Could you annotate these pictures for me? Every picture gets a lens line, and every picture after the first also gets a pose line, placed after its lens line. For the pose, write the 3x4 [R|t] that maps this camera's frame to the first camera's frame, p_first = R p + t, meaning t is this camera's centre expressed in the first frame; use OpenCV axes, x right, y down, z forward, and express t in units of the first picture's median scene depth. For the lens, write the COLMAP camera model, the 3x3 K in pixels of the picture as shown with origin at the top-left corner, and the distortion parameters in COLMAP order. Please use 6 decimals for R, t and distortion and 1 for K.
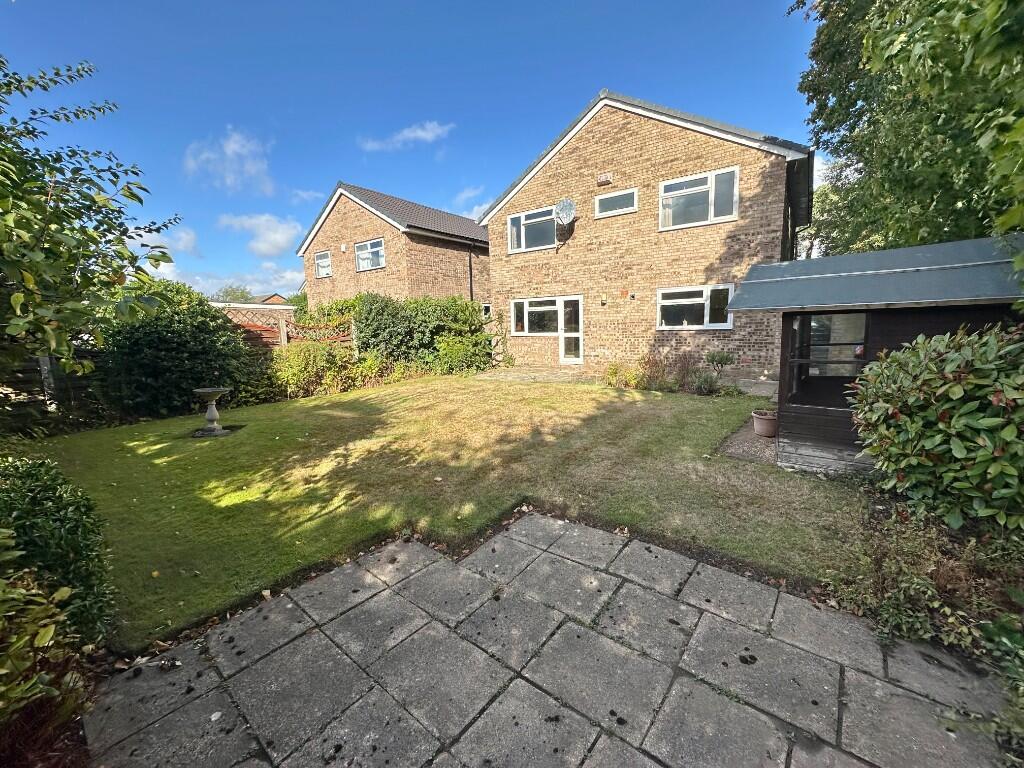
lens RADIAL K [[407.7, 0, 513.8], [0, 407.7, 384.7], [0, 0, 1]] dist [-0.008137, 0.000173]
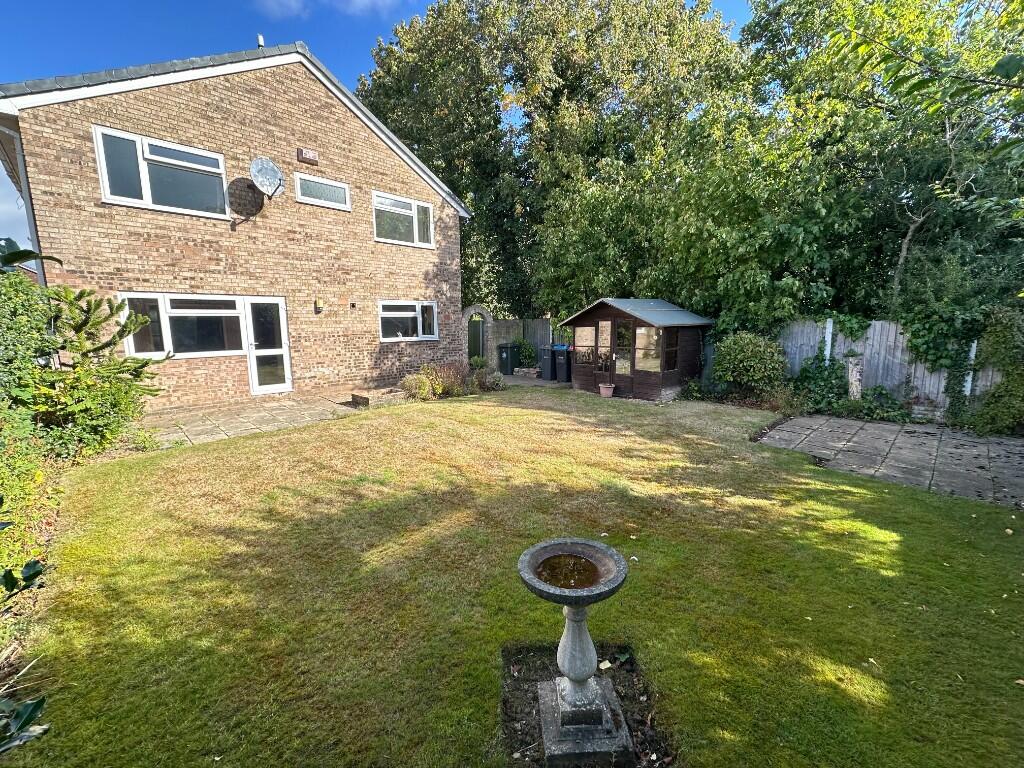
lens RADIAL K [[407.7, 0, 512.4], [0, 407.7, 383.7], [0, 0, 1]] dist [-0.008137, 0.000173]
pose [[0.149359, -0.114021, 0.982187, -0.522094], [0.158001, 0.983318, 0.090125, -0.070054], [-0.976078, 0.141725, 0.164883, 0.510904]]
